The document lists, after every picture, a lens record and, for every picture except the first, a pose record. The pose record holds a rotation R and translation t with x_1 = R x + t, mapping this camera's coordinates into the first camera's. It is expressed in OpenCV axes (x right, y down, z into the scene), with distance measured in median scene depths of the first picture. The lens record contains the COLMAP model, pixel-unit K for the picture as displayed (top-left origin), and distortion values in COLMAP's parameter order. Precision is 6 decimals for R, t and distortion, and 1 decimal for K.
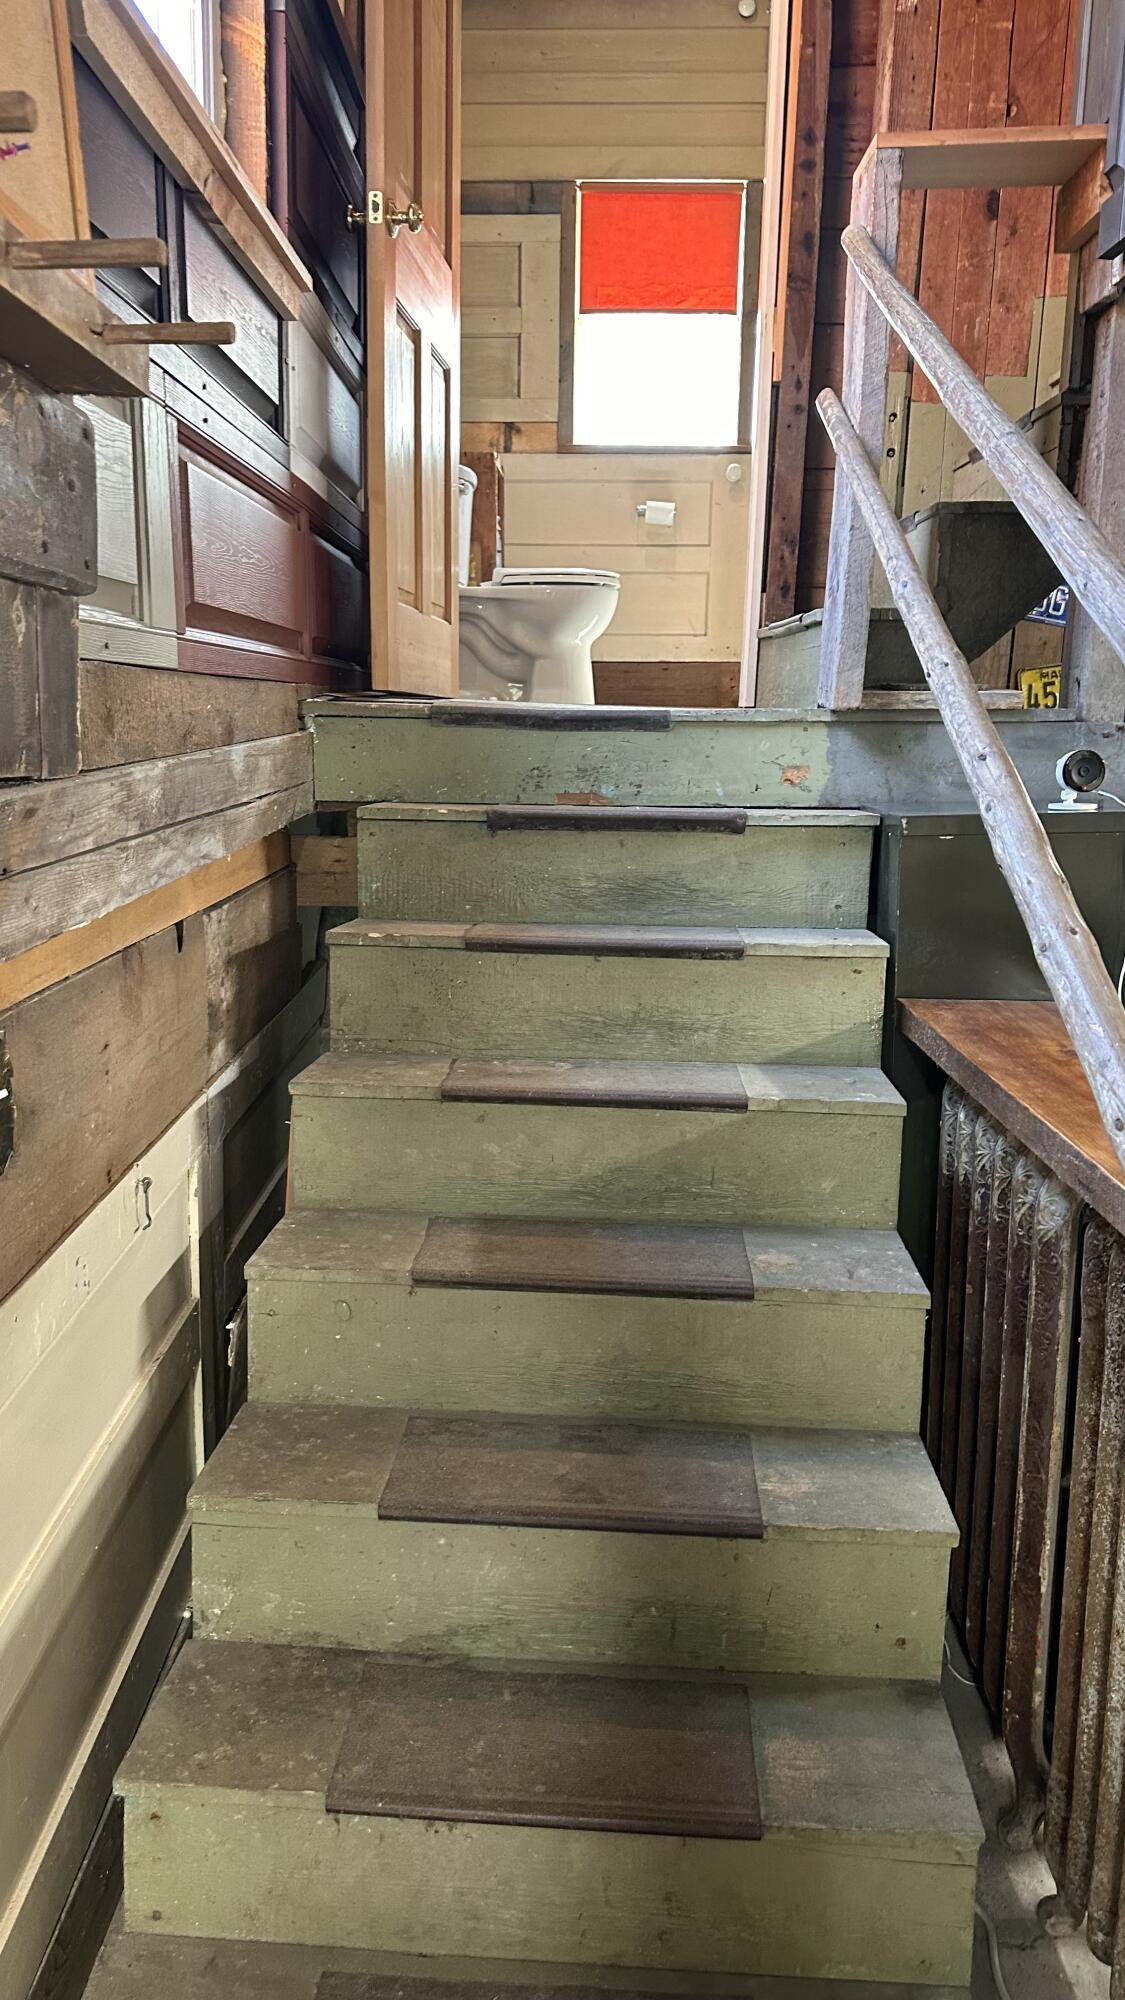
lens RADIAL K [[1389.9, 0, 562.0], [0, 1389.9, 1003.5], [0, 0, 1]] dist [0.063061, -0.000968]
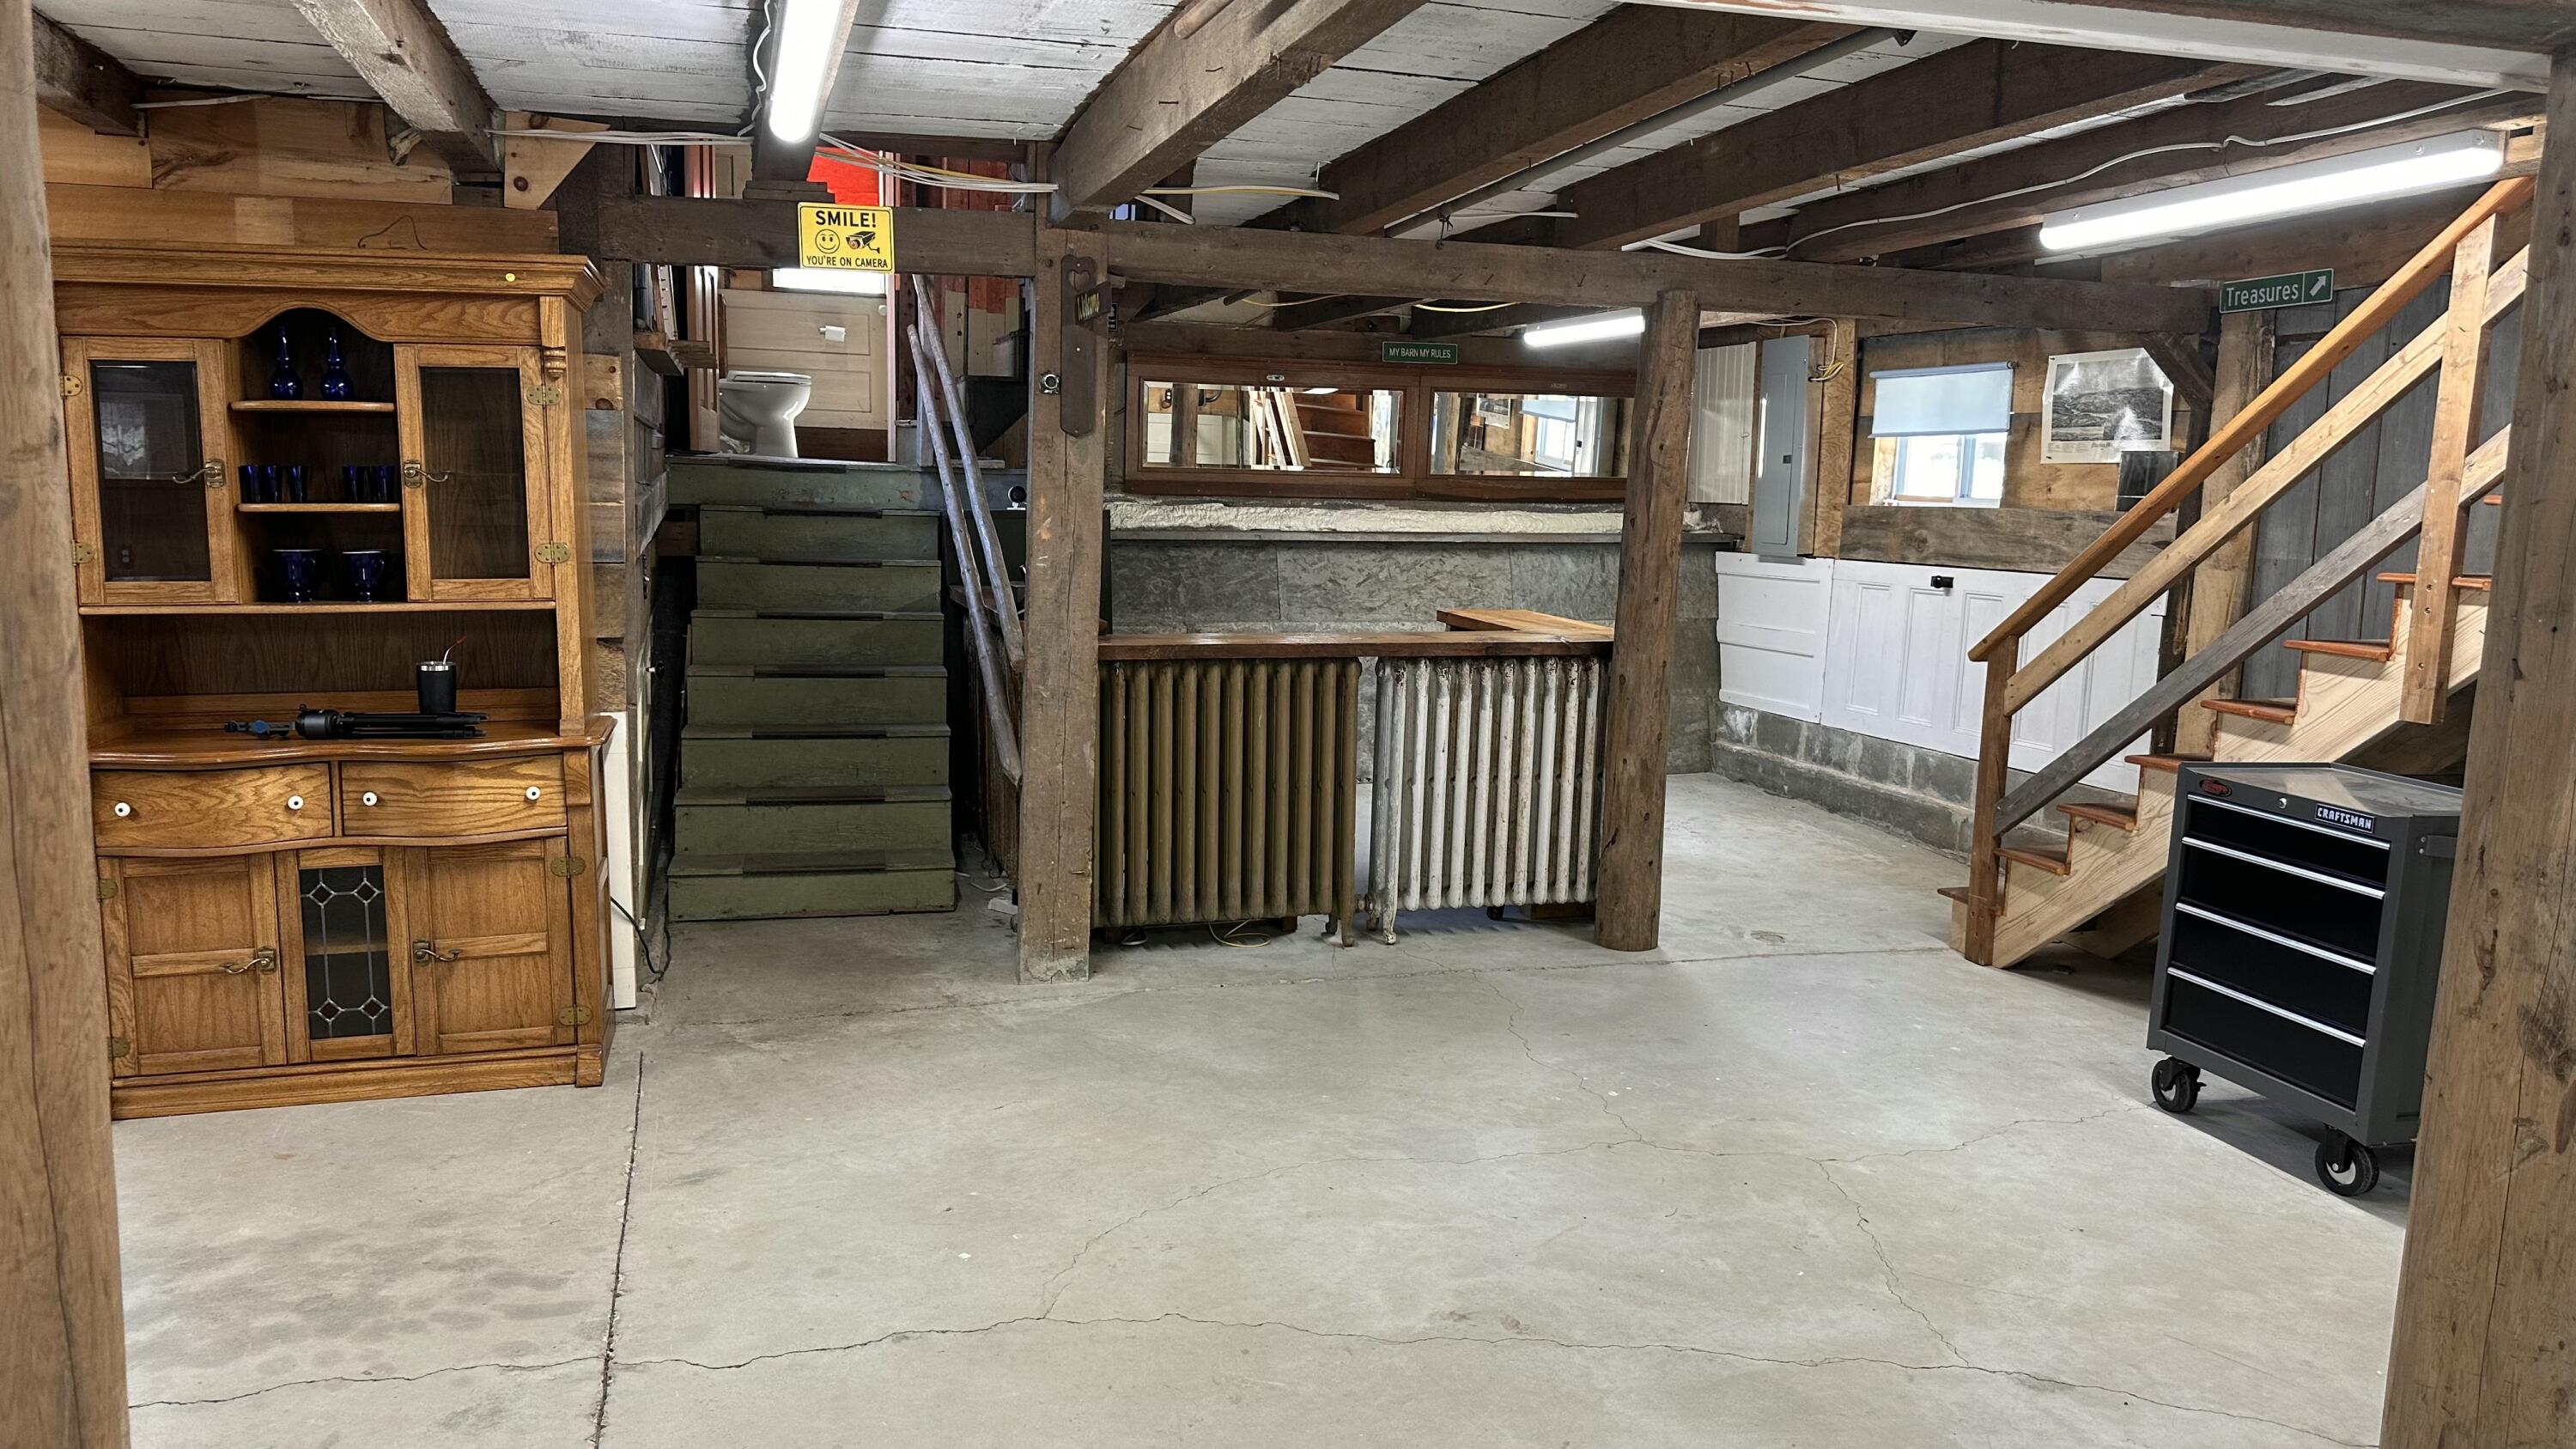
lens RADIAL K [[1790.5, 0, 1297.6], [0, 1790.5, 720.7], [0, 0, 1]] dist [0.063061, -0.000968]
pose [[0.949612, -0.026032, 0.312344, -0.096213], [0.043360, 0.997874, -0.048662, 0.242771], [-0.310413, 0.059754, 0.948722, -1.266952]]
